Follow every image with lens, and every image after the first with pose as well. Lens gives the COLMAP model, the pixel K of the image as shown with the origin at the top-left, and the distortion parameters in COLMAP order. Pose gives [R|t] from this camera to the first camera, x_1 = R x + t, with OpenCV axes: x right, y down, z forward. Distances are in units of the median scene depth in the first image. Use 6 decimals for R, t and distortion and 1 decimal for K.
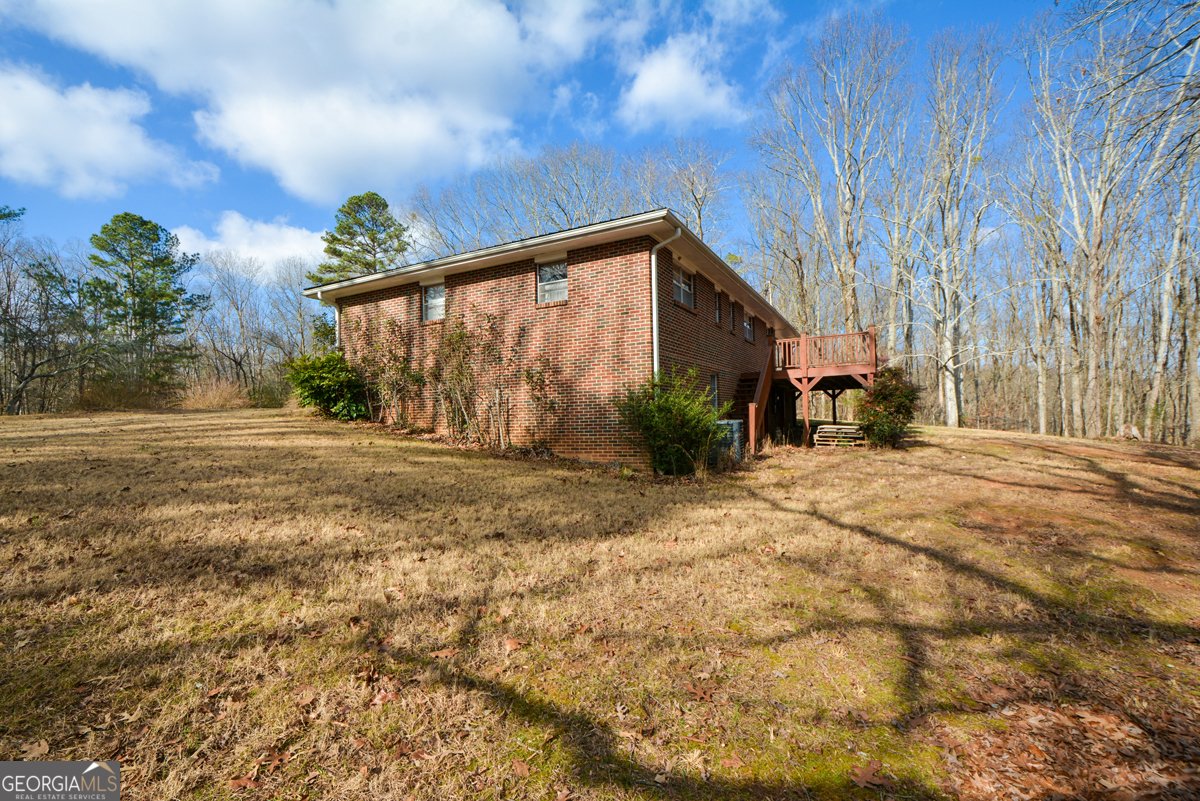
lens RADIAL K [[584.1, 0, 597.8], [0, 584.1, 425.0], [0, 0, 1]] dist [-0.002520, -0.009150]
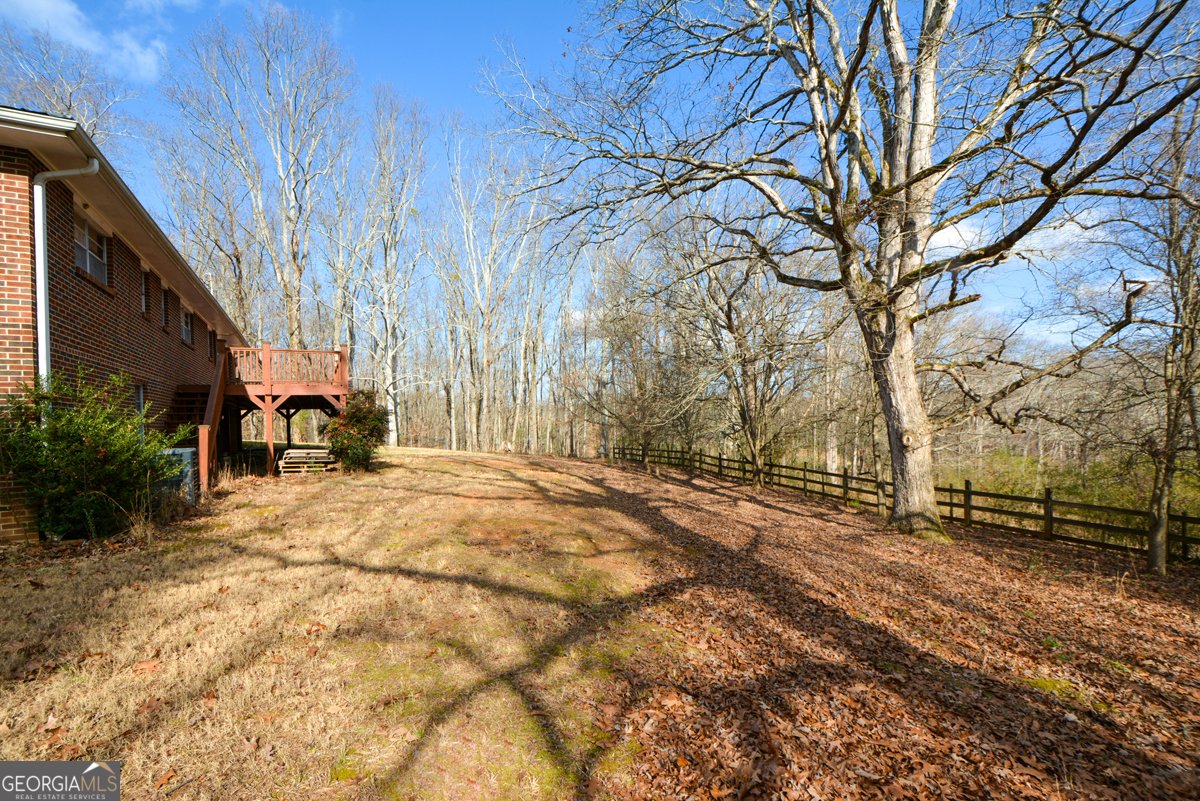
lens RADIAL K [[534.5, 0, 601.8], [0, 534.5, 431.9], [0, 0, 1]] dist [0.000803, -0.005224]
pose [[0.529974, -0.002805, 0.848009, -0.058928], [0.012451, 0.999912, -0.004474, -0.019833], [-0.847922, 0.012929, 0.529963, 0.185336]]
